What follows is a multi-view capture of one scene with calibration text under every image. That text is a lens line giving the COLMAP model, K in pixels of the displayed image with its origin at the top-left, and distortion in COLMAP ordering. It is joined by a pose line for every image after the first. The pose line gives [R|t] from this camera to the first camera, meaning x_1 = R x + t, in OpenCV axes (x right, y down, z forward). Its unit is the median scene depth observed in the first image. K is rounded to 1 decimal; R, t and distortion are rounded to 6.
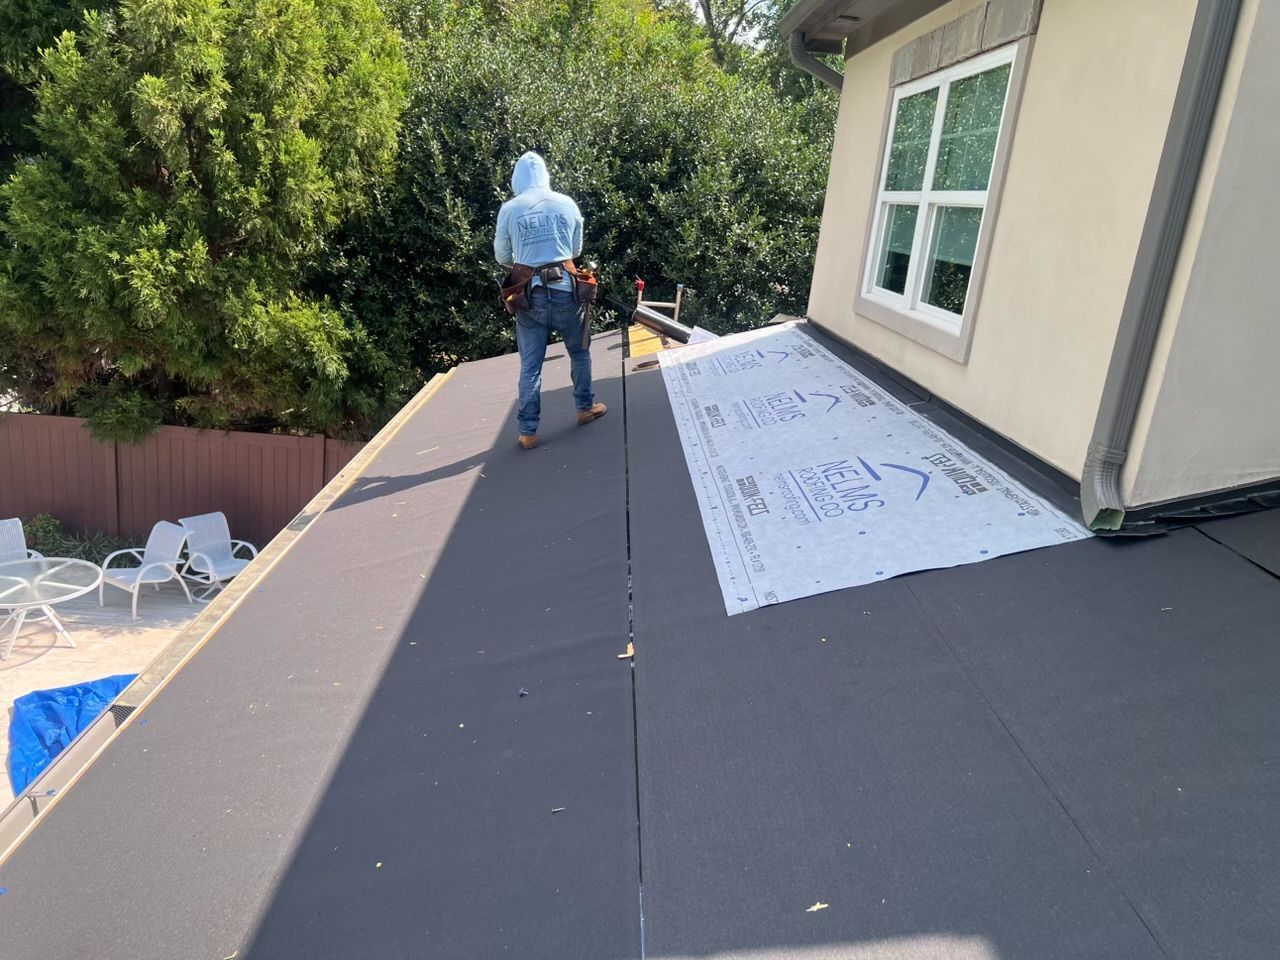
lens RADIAL K [[980.5, 0, 640.0], [0, 980.5, 480.0], [0, 0, 1]] dist [-0.000088, -0.000183]
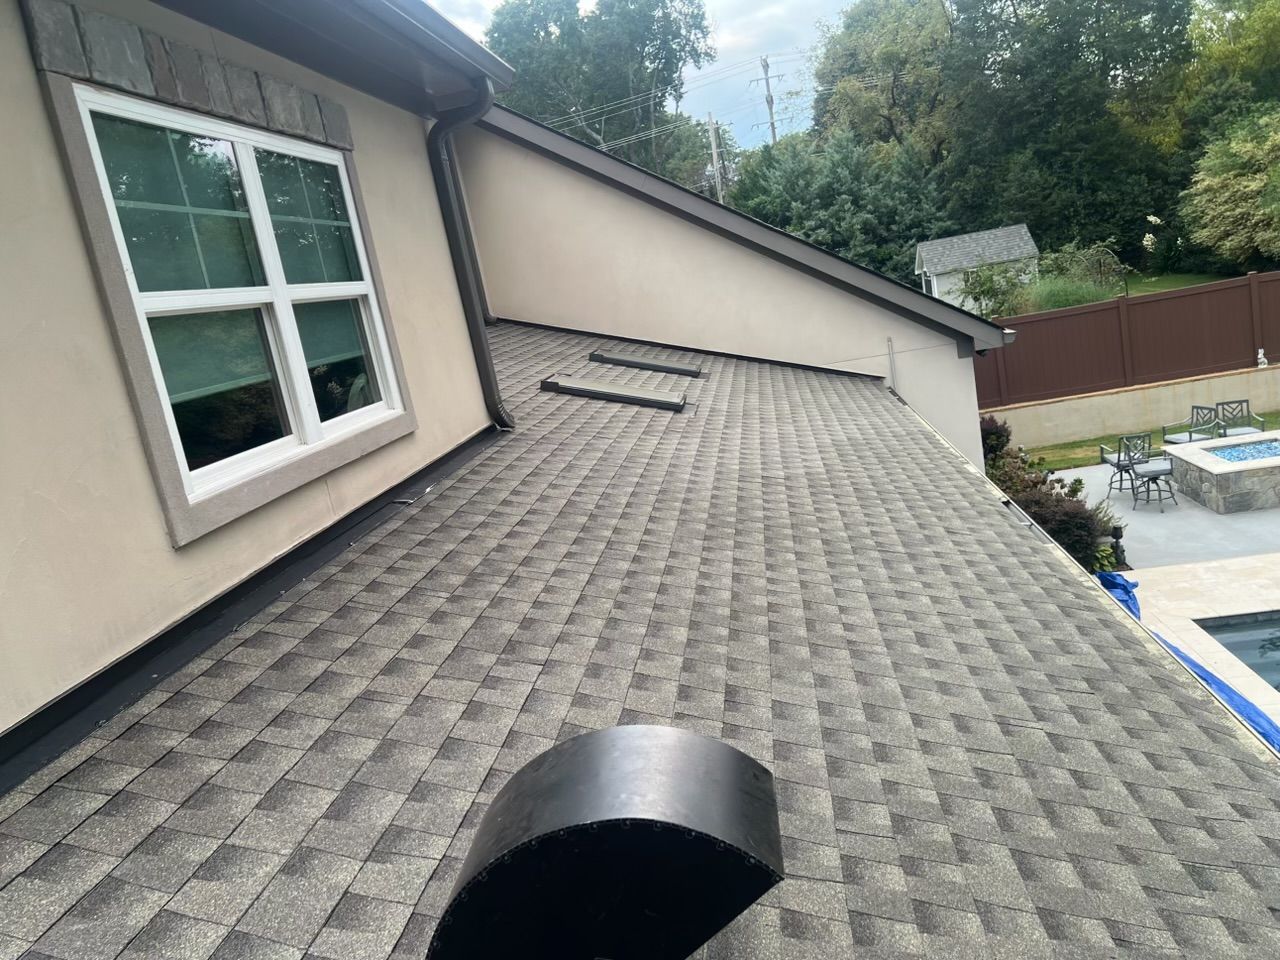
lens RADIAL K [[980.5, 0, 640.0], [0, 980.5, 480.0], [0, 0, 1]] dist [-0.000088, -0.000183]
pose [[-0.987514, 0.041458, 0.151979, -0.087997], [0.109433, 0.874503, 0.472514, -0.536406], [-0.113317, 0.483246, -0.868120, 1.855223]]
